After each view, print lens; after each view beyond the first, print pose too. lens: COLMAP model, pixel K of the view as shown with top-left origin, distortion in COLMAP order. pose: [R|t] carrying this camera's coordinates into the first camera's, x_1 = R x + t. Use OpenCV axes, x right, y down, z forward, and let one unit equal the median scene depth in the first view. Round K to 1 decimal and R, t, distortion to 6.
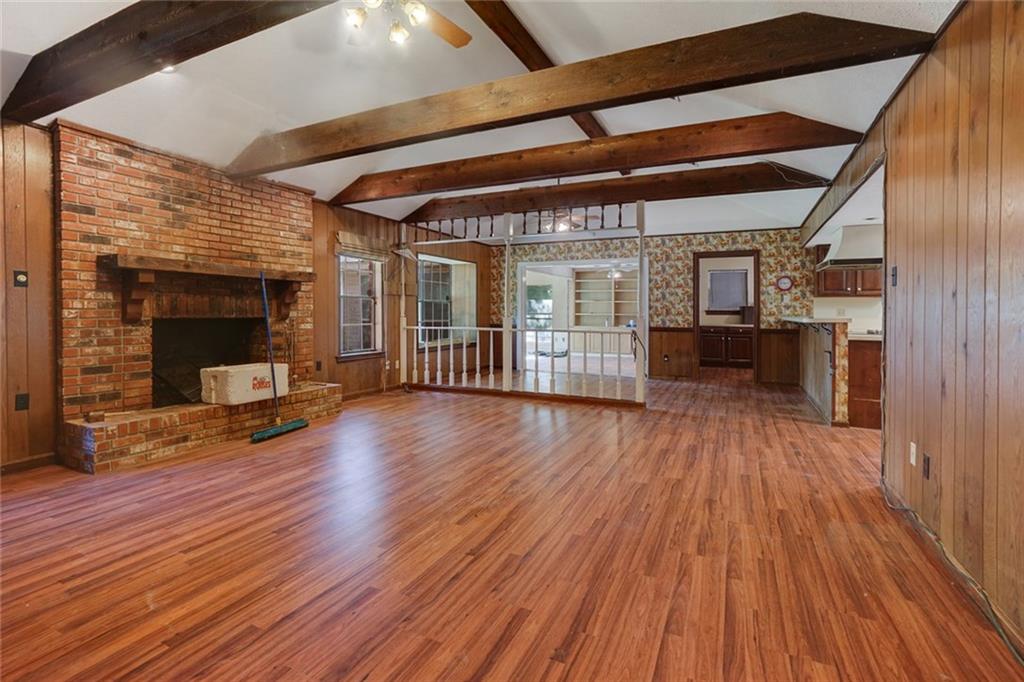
lens RADIAL K [[476.1, 0, 517.1], [0, 476.1, 322.0], [0, 0, 1]] dist [-0.059416, 0.024558]
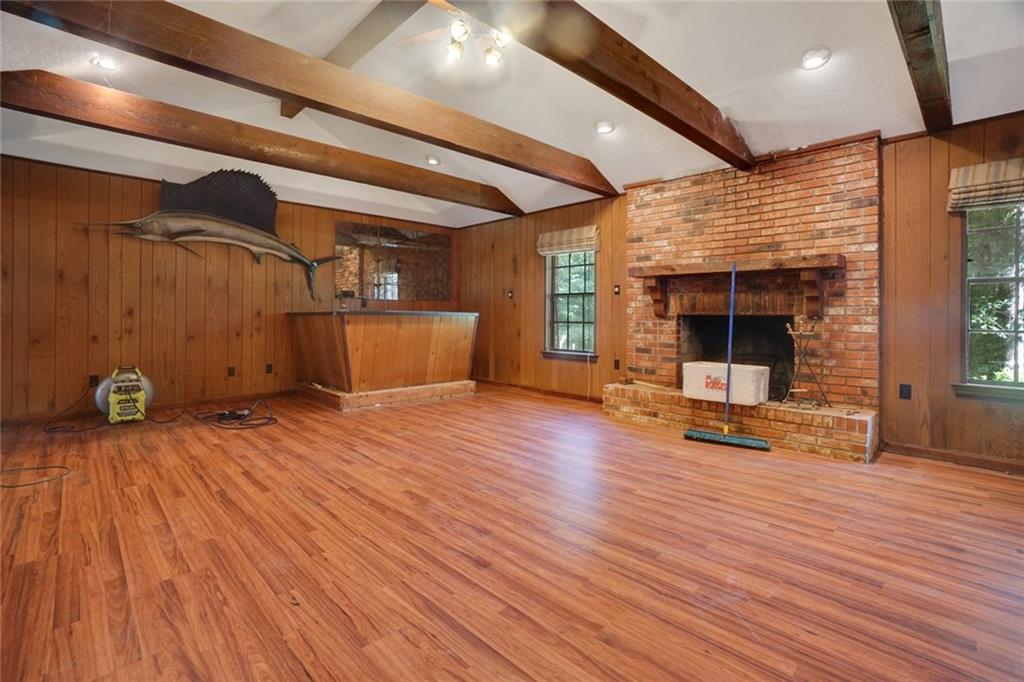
lens RADIAL K [[476.1, 0, 517.1], [0, 476.1, 322.0], [0, 0, 1]] dist [-0.059416, 0.024558]
pose [[-0.360603, 0.004350, -0.932709, 0.568723], [-0.028005, 0.999488, 0.015488, 0.004444], [0.932299, 0.031706, -0.360296, 1.138278]]
